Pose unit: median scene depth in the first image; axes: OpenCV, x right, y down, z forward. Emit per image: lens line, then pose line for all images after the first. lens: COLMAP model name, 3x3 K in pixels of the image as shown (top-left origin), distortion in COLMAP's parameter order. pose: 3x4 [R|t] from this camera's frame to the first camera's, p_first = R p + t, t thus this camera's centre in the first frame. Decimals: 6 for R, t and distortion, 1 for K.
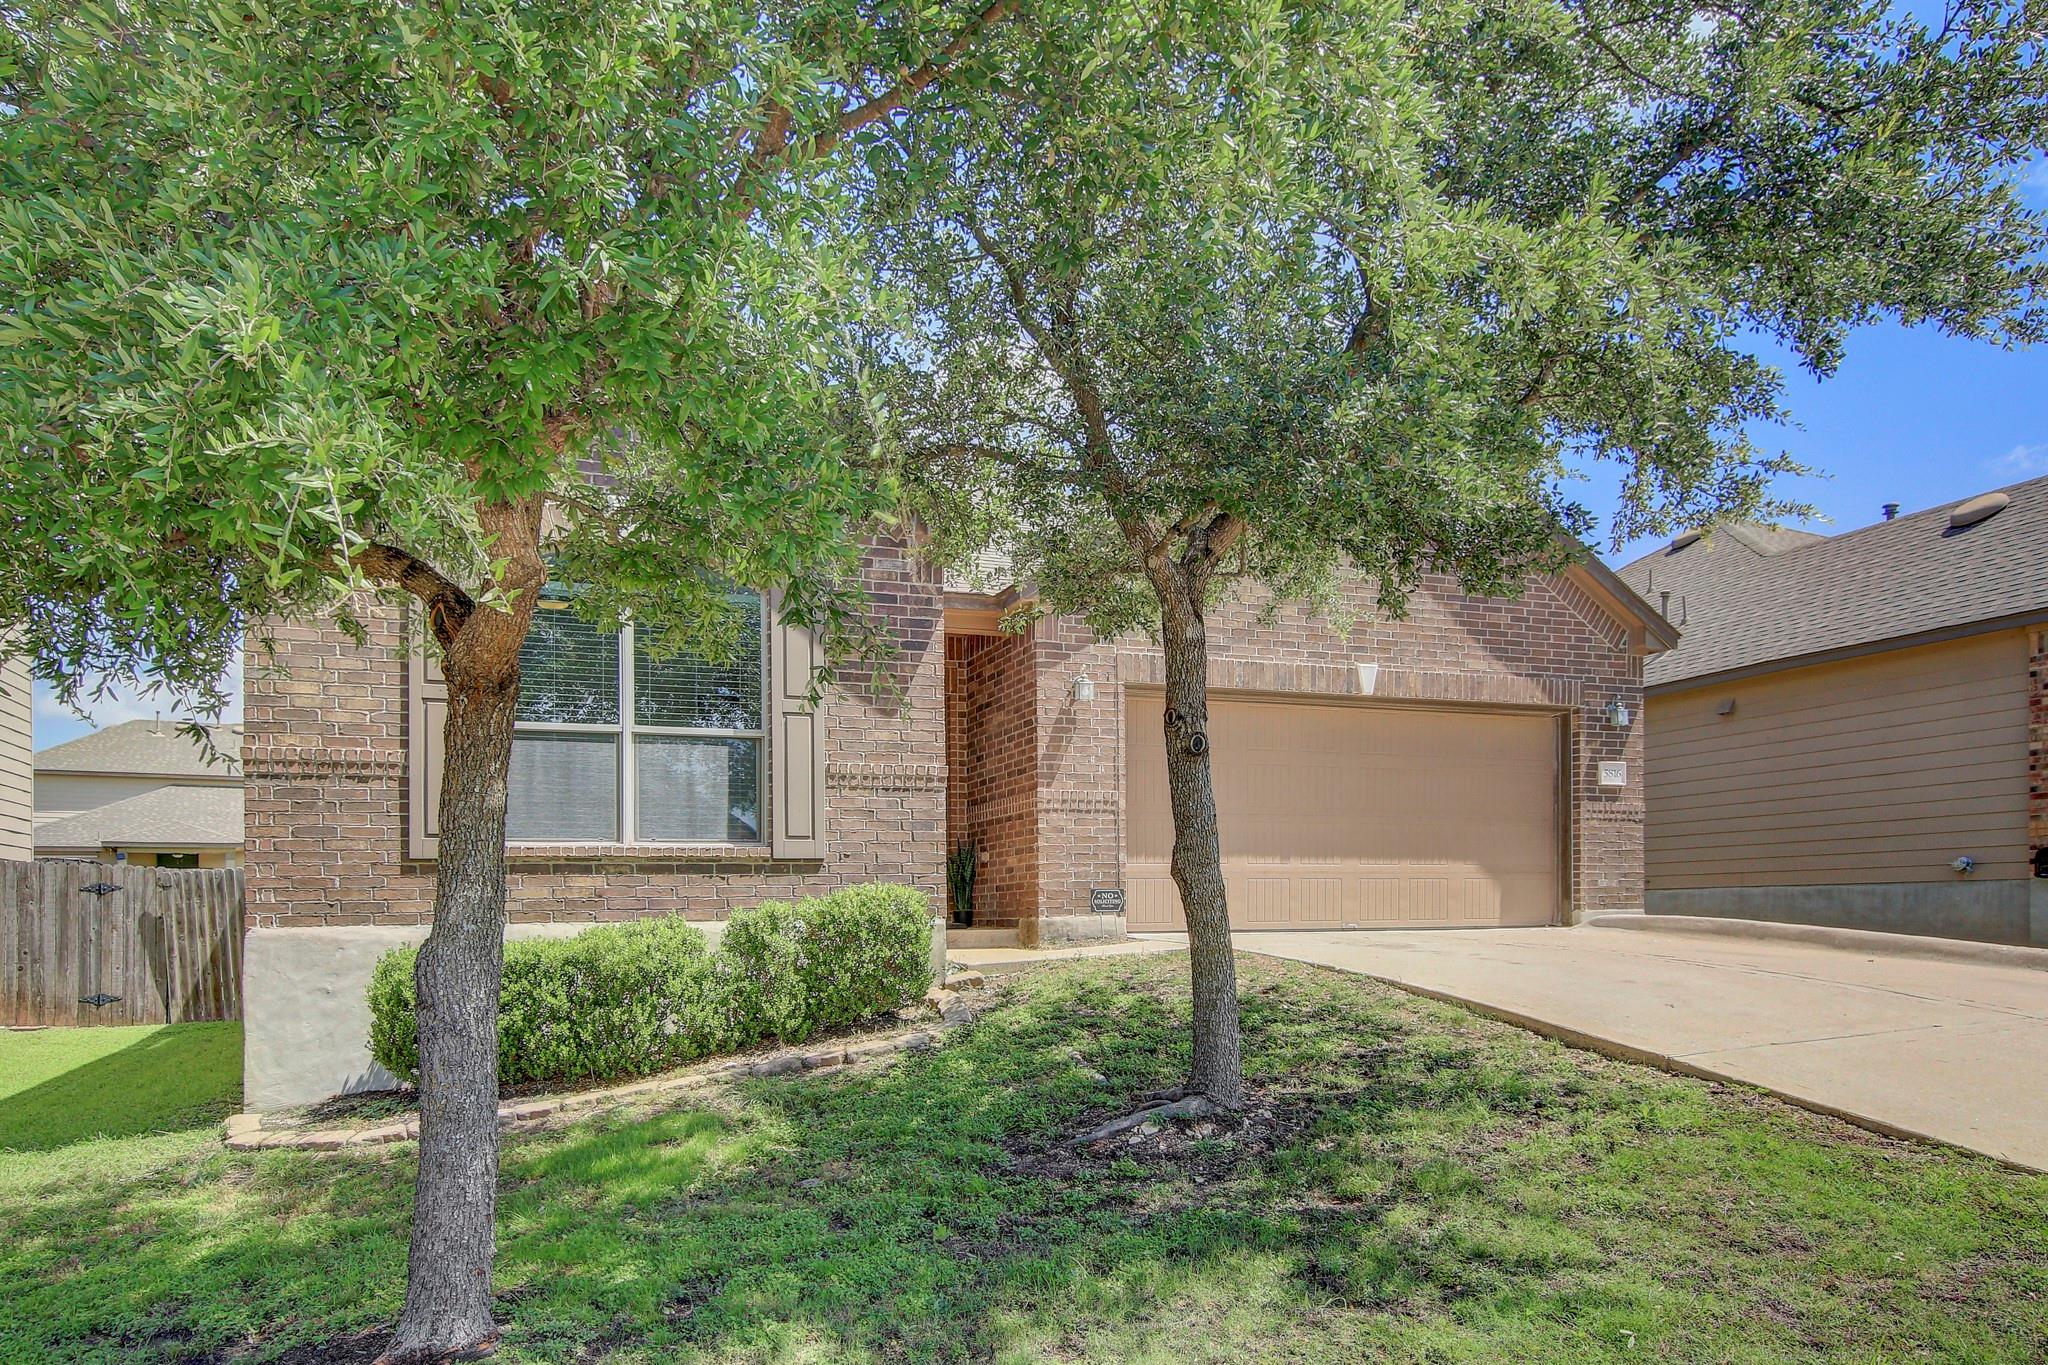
lens RADIAL K [[1235.3, 0, 982.2], [0, 1235.3, 900.4], [0, 0, 1]] dist [0.028050, 0.000307]
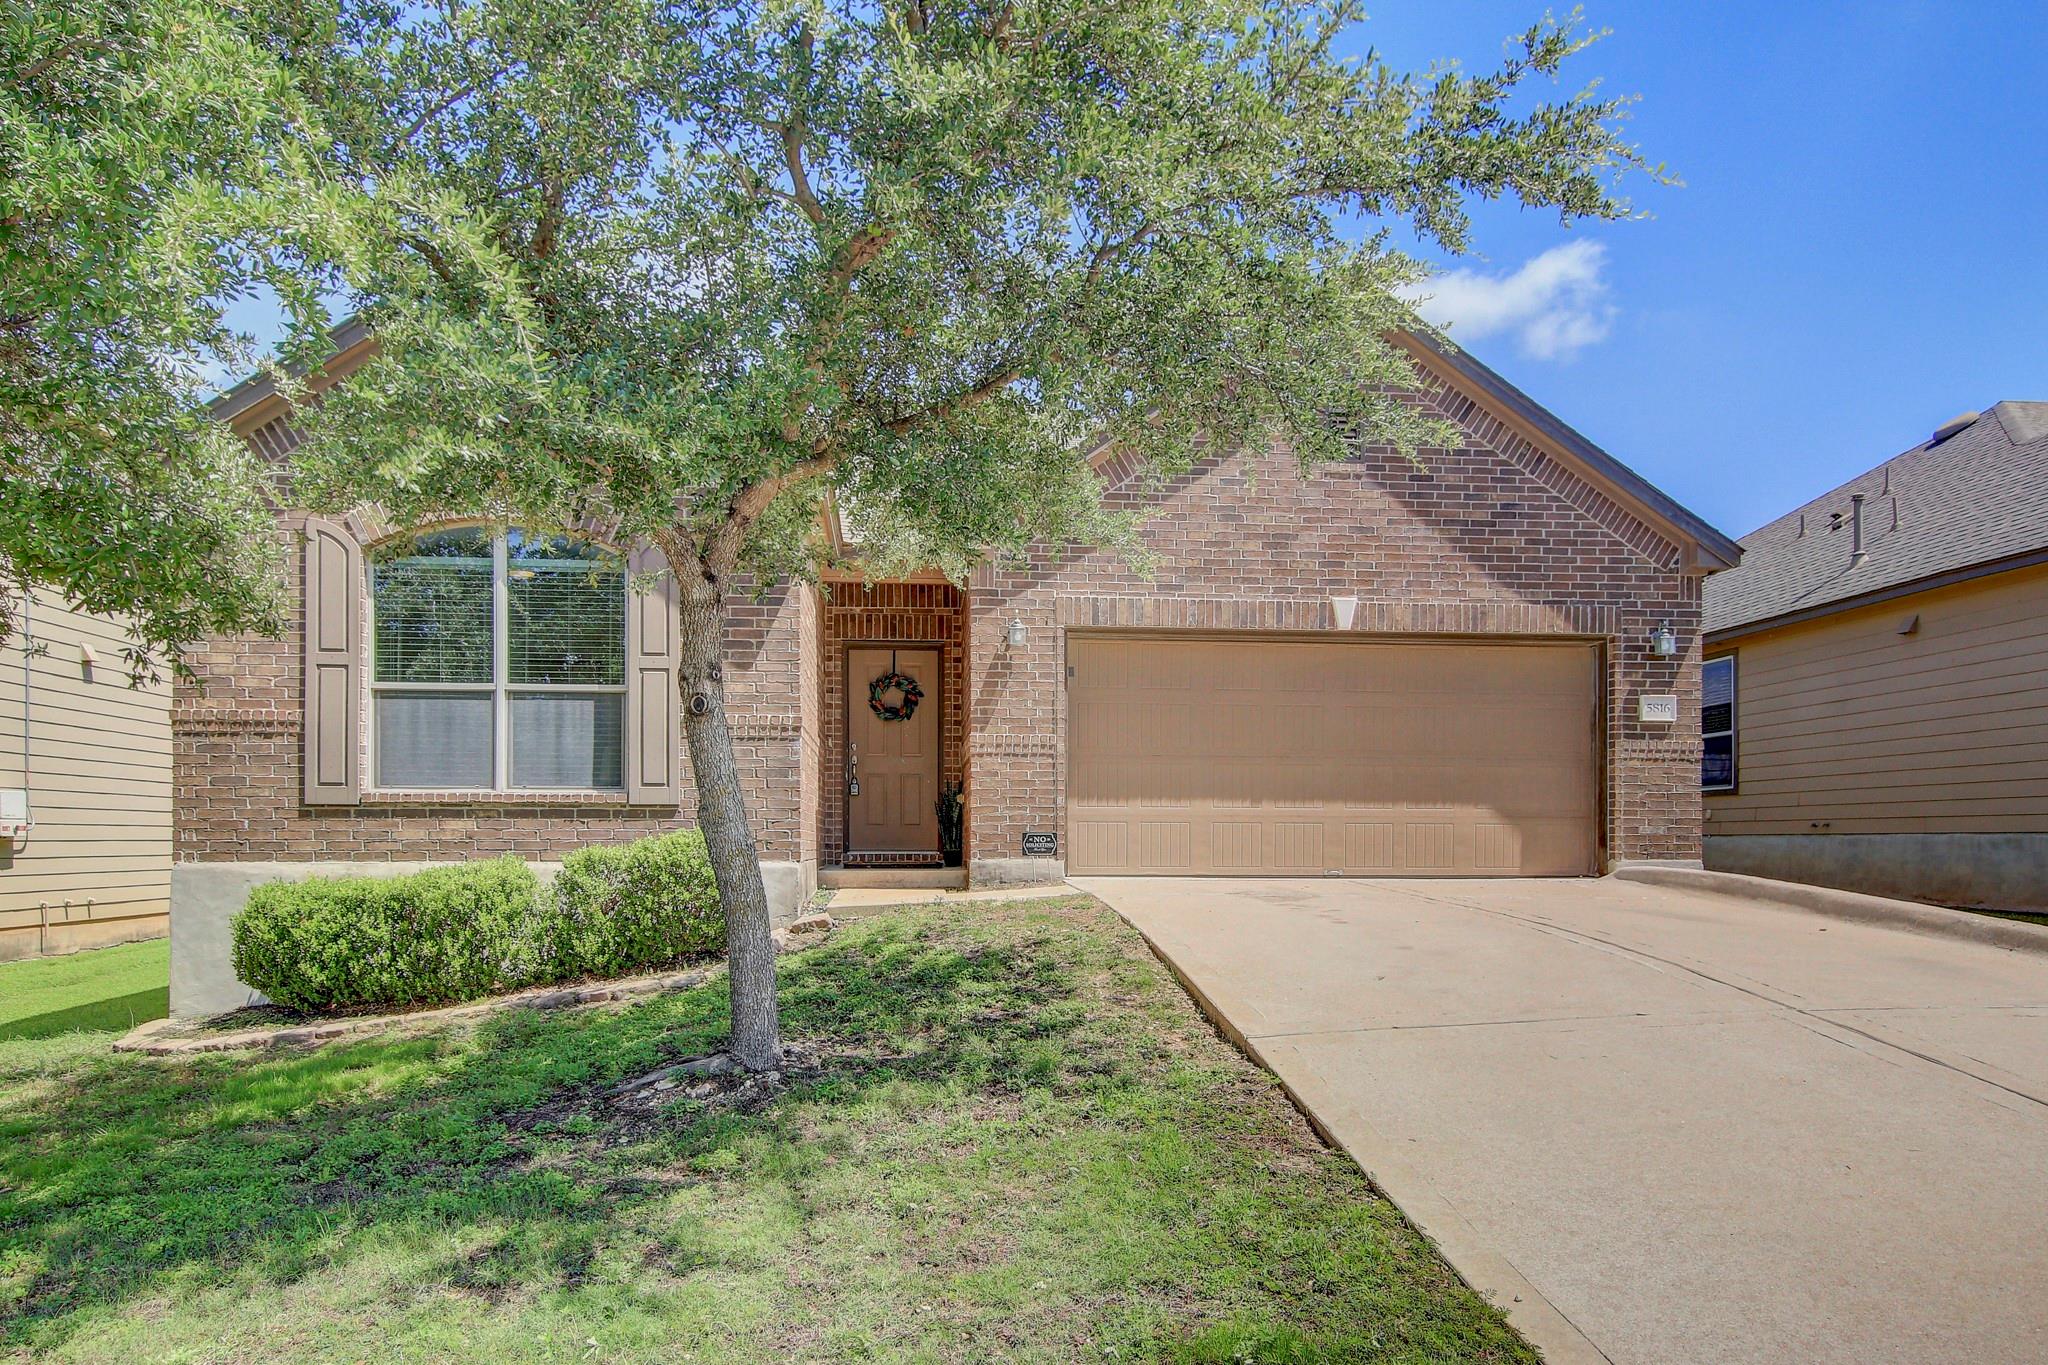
lens RADIAL K [[1187.8, 0, 993.9], [0, 1187.8, 814.6], [0, 0, 1]] dist [0.027731, 0.000329]
pose [[0.969461, 0.007592, -0.245129, 0.302477], [-0.010463, 0.999891, -0.010415, -0.013471], [0.245023, 0.012661, 0.969435, 0.057606]]
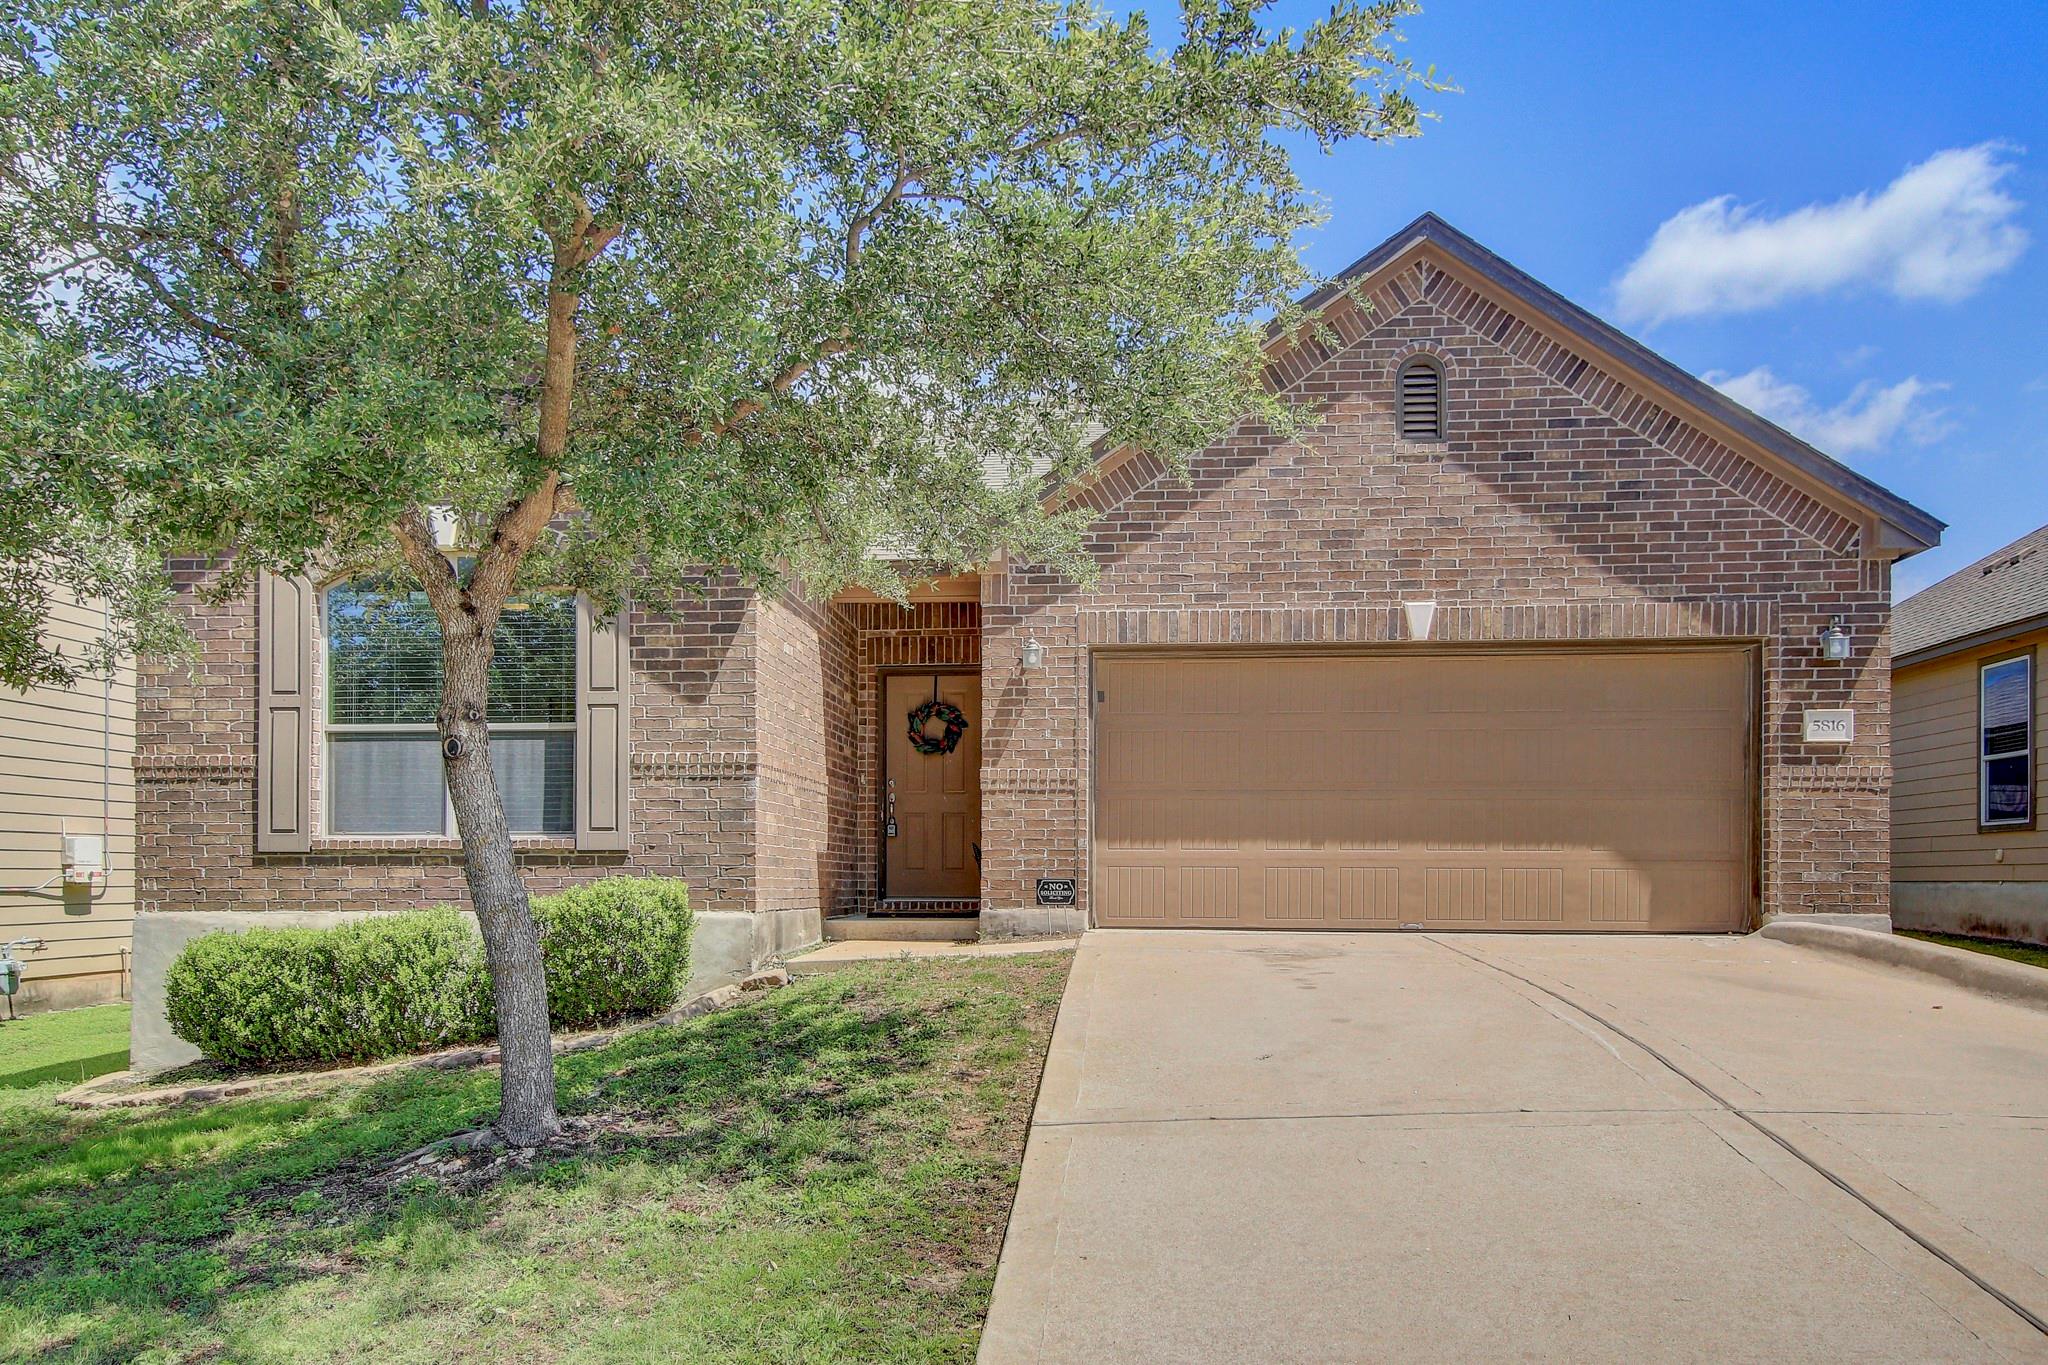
lens RADIAL K [[1314.5, 0, 1014.8], [0, 1314.5, 857.8], [0, 0, 1]] dist [0.019703, 0.030050]
pose [[0.918432, 0.006348, -0.395528, 0.448416], [-0.008974, 0.999948, -0.004790, -0.020076], [0.395477, 0.007949, 0.918441, 0.122107]]
